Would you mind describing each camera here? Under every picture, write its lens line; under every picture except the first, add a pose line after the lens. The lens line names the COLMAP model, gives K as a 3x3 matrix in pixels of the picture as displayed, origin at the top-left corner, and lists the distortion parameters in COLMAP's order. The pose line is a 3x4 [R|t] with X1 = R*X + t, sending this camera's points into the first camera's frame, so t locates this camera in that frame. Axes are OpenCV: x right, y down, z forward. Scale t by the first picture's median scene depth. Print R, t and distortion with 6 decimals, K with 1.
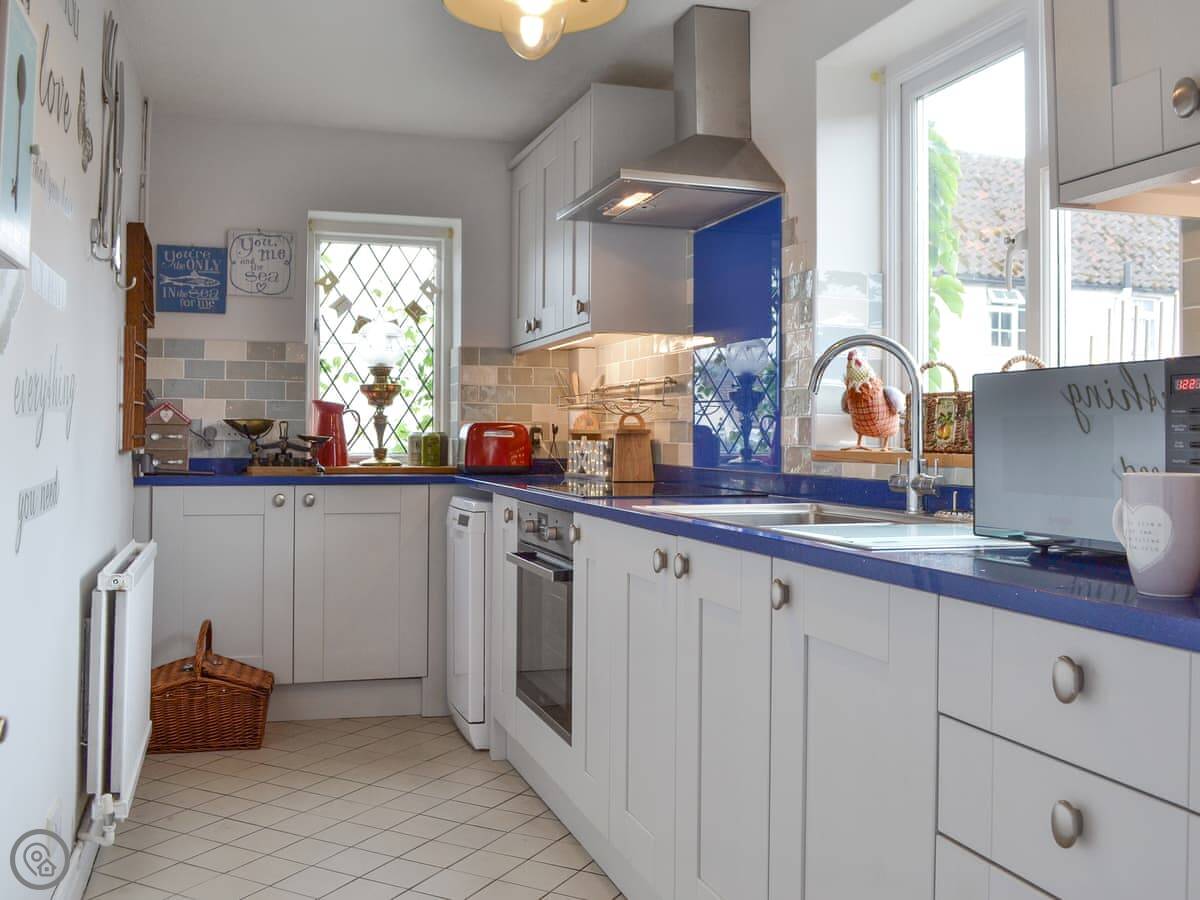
lens RADIAL K [[1156.9, 0, 600.0], [0, 1156.9, 450.0], [0, 0, 1]] dist [-0.062485, 0.019100]
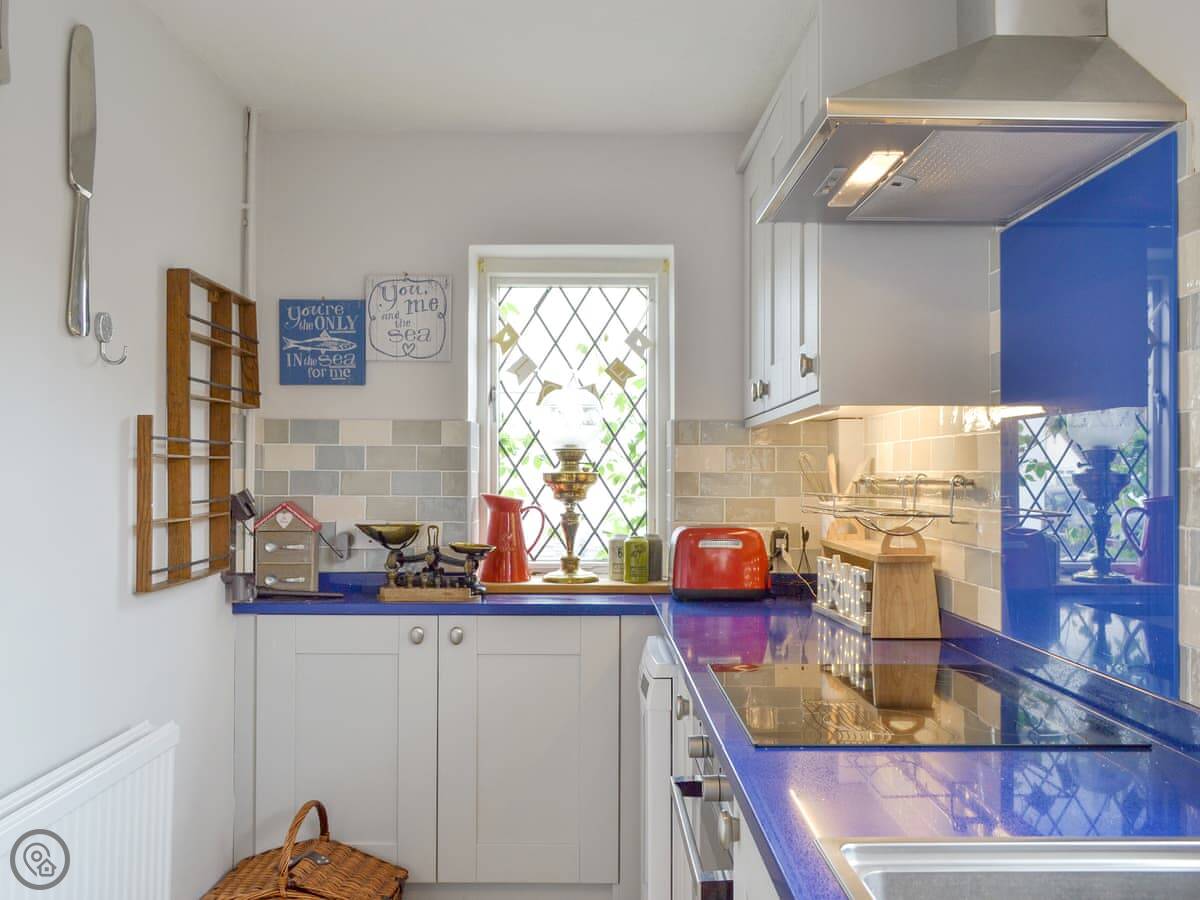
lens RADIAL K [[1099.2, 0, 600.0], [0, 1099.2, 474.0], [0, 0, 1]] dist [-0.007863, 0.003304]
pose [[0.954472, -0.005640, -0.298247, 0.043696], [0.001505, 0.999900, -0.014092, -0.048026], [0.298297, 0.013001, 0.954385, 0.341599]]
